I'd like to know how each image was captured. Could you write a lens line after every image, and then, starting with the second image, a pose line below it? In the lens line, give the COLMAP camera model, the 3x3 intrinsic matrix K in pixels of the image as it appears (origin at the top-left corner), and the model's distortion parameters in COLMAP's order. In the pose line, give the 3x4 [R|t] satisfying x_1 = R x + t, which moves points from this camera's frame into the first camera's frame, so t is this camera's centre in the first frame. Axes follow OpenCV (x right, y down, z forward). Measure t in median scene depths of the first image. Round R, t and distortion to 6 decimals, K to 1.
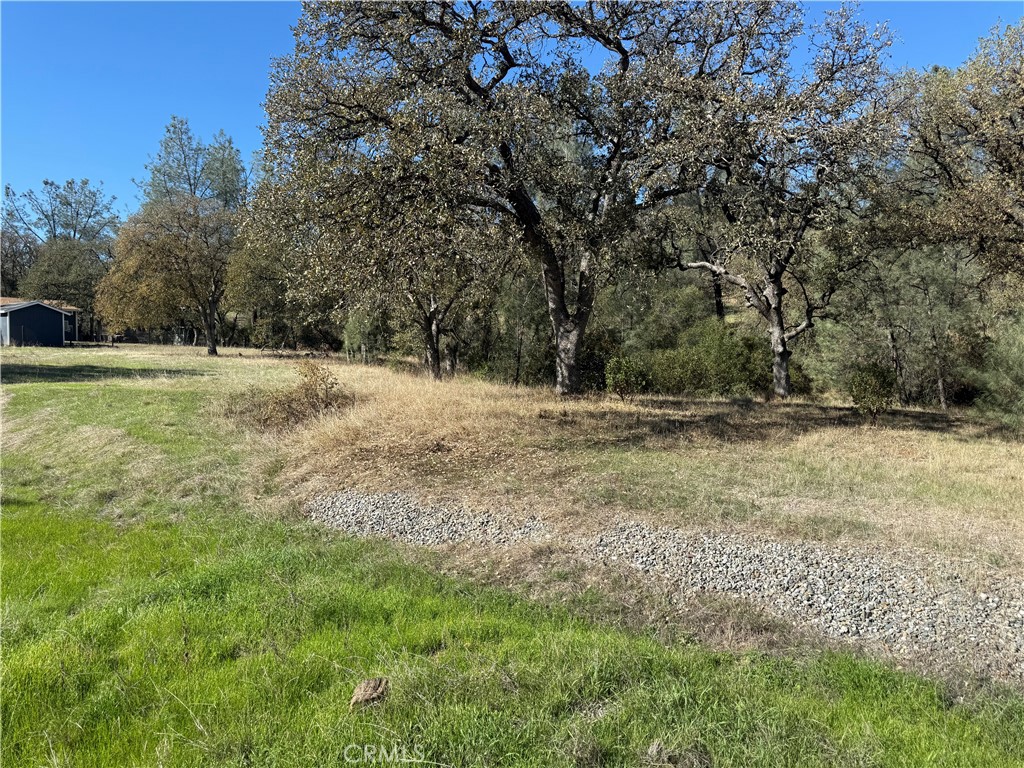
lens RADIAL K [[714.4, 0, 509.7], [0, 714.4, 387.4], [0, 0, 1]] dist [0.084104, -0.105132]
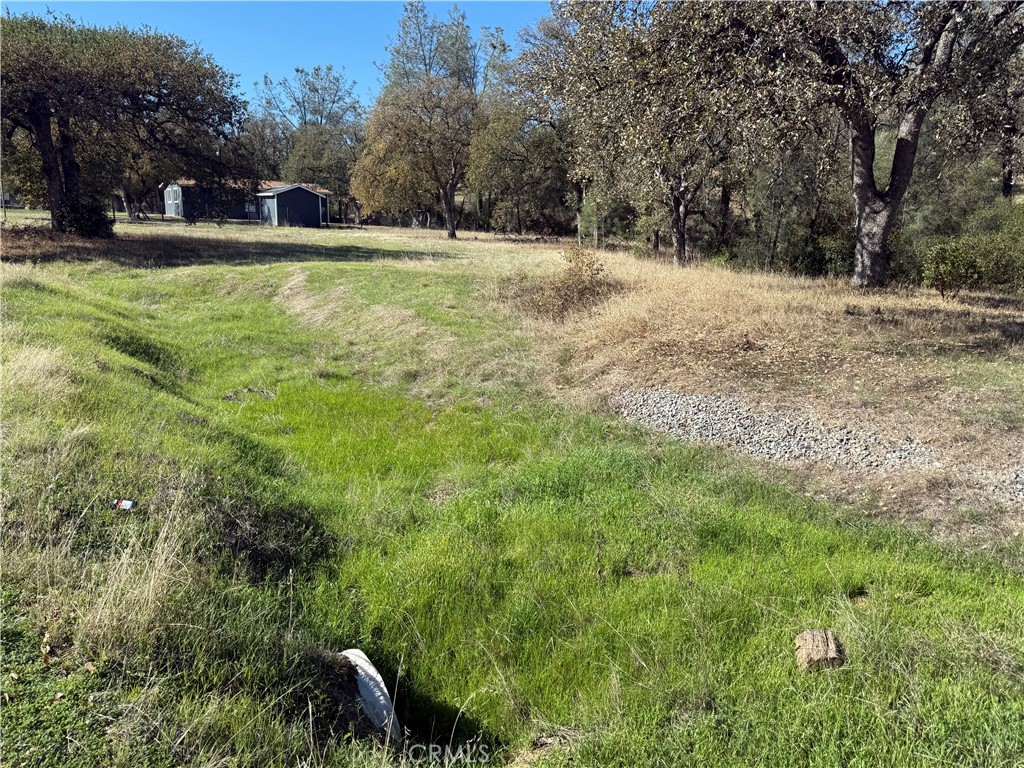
lens RADIAL K [[714.4, 0, 515.0], [0, 714.4, 375.2], [0, 0, 1]] dist [0.084104, -0.105132]
pose [[0.963527, 0.061925, -0.260348, -0.107575], [-0.024698, 0.989284, 0.143901, -0.000543], [0.266469, -0.132222, 0.954731, 0.047625]]
